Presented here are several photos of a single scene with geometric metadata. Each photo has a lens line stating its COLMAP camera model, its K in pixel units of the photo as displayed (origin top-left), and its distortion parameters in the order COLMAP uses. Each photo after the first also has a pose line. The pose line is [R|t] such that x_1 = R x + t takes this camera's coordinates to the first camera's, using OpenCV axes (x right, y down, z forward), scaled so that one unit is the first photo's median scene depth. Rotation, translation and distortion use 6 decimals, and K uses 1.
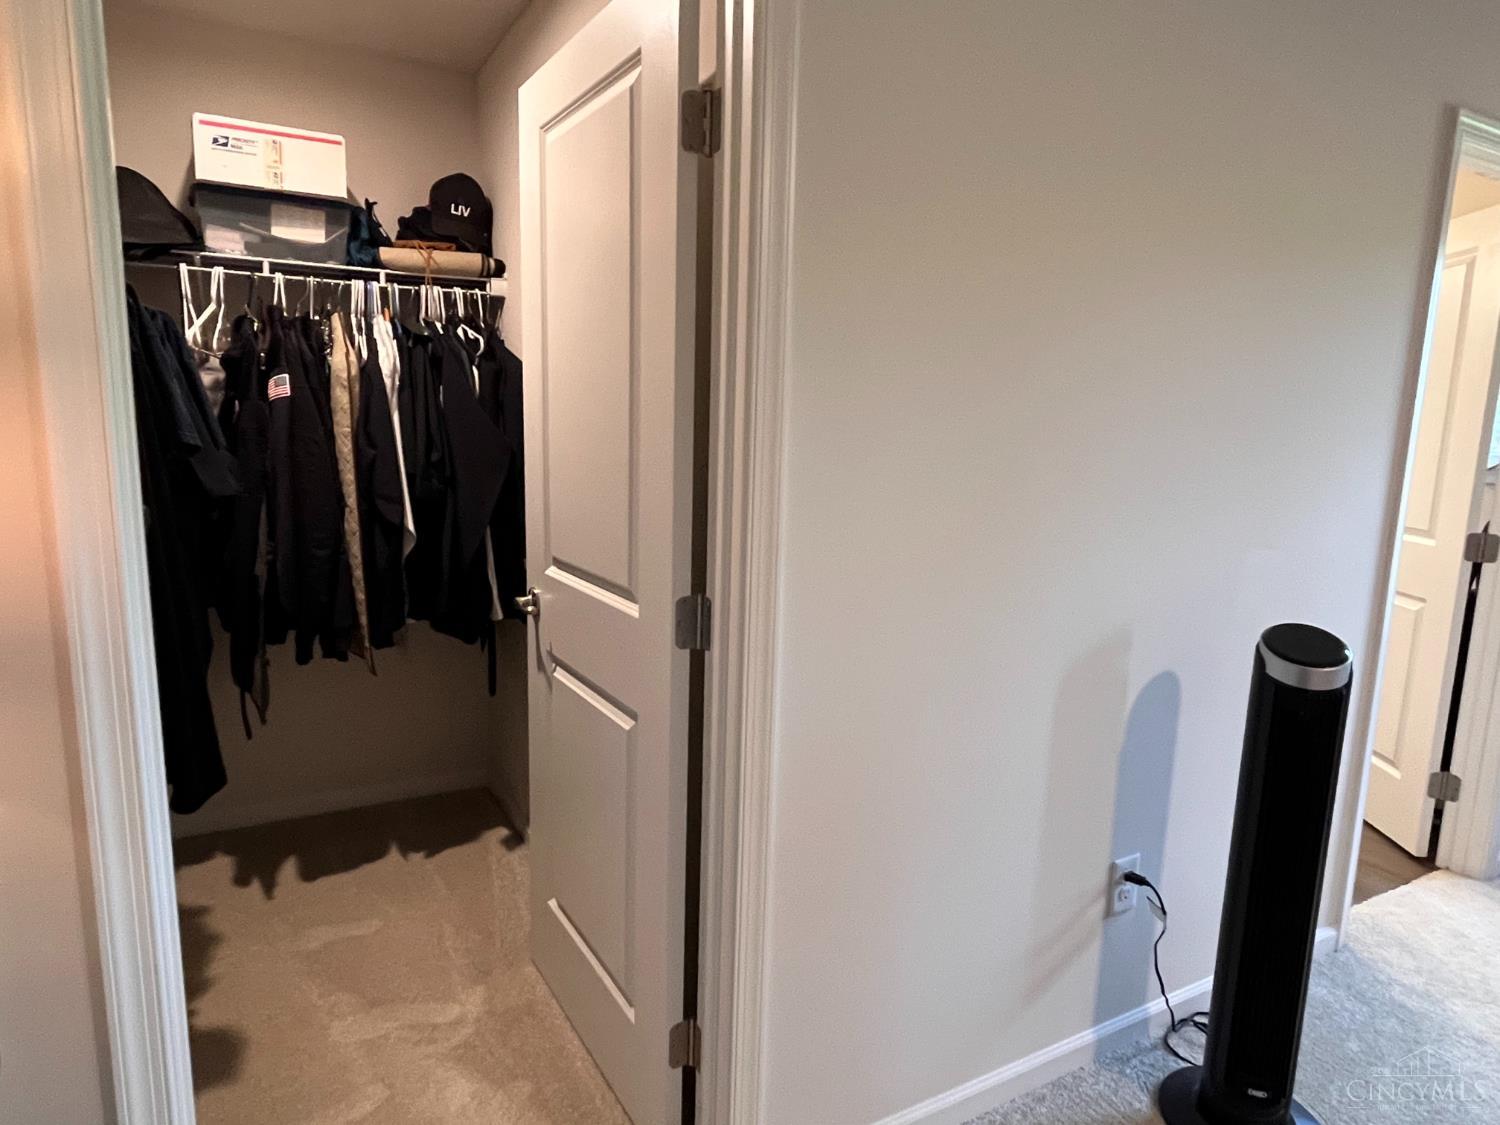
lens RADIAL K [[877.3, 0, 749.3], [0, 877.3, 566.2], [0, 0, 1]] dist [0.006774, 0.000744]
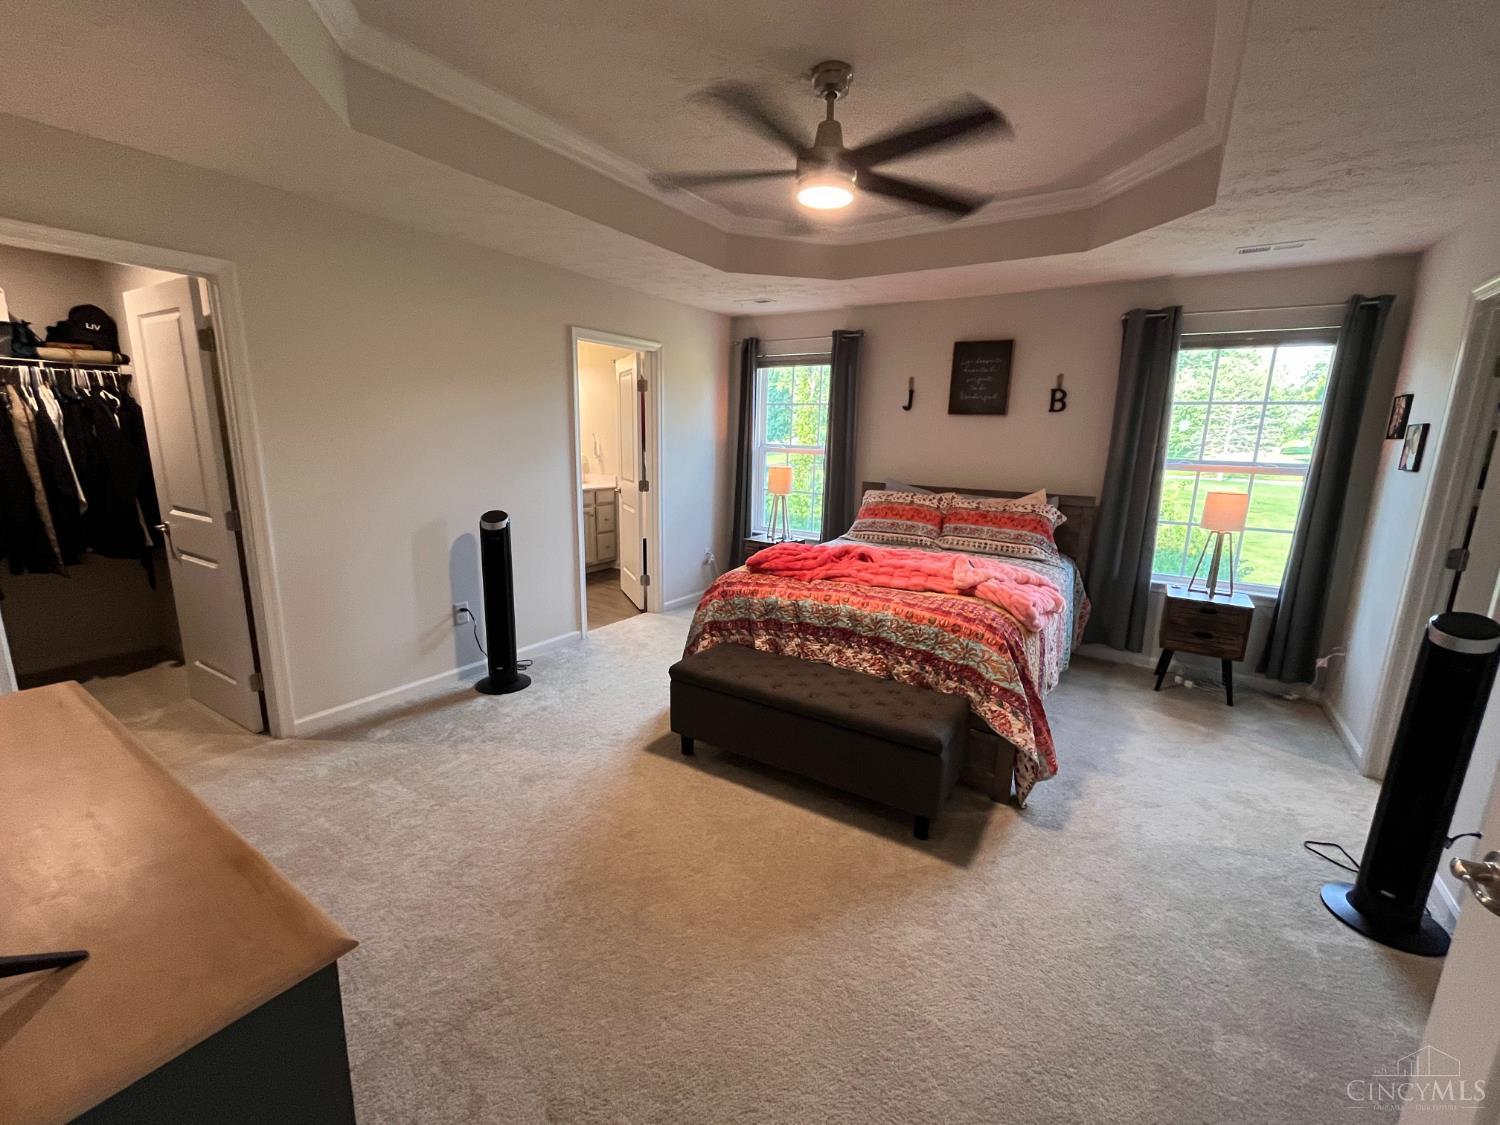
lens RADIAL K [[608.3, 0, 722.6], [0, 608.3, 556.2], [0, 0, 1]] dist [0.000532, 0.000048]
pose [[0.893201, -0.098497, 0.438738, 0.259752], [0.076242, 0.994761, 0.068108, 0.092385], [-0.443147, -0.027384, 0.896030, -0.791967]]
